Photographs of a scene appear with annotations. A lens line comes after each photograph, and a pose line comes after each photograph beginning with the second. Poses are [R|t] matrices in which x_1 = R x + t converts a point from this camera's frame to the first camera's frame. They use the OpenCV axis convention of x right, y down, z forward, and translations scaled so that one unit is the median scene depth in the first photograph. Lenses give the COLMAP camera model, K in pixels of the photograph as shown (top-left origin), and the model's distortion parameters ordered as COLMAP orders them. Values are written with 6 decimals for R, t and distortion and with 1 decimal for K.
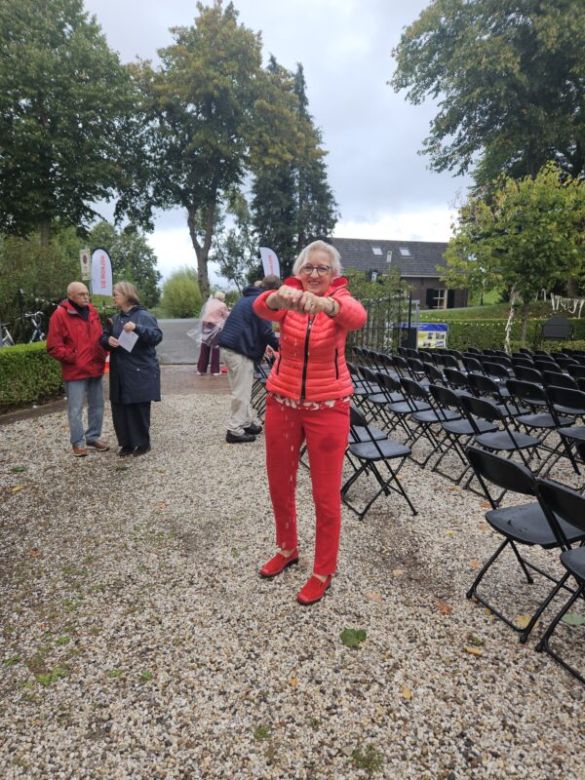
lens RADIAL K [[513.9, 0, 279.9], [0, 513.9, 404.4], [0, 0, 1]] dist [0.005114, -0.009016]
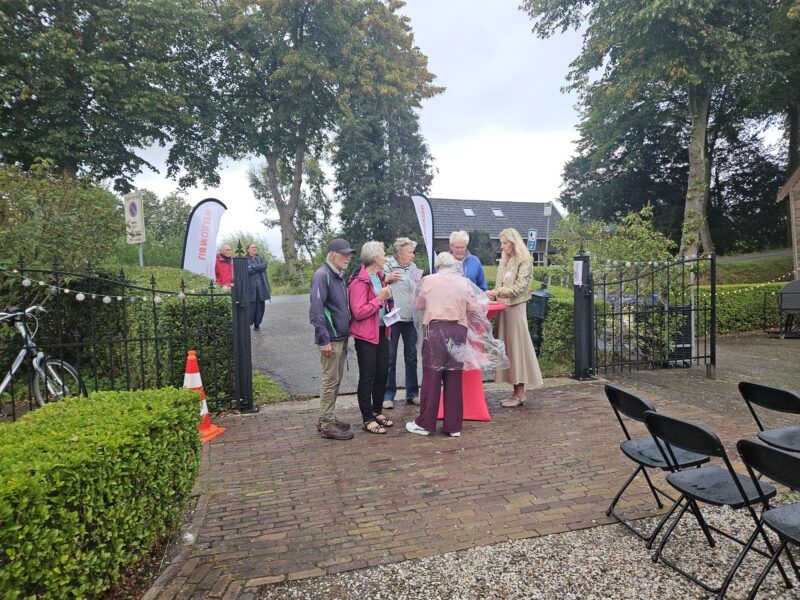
lens RADIAL K [[527.1, 0, 399.1], [0, 527.1, 301.1], [0, 0, 1]] dist [0.005114, -0.009016]
pose [[0.991194, -0.030660, 0.128819, -0.089657], [0.047774, 0.990105, -0.131945, -0.046931], [-0.123499, 0.136938, 0.982851, 0.216827]]
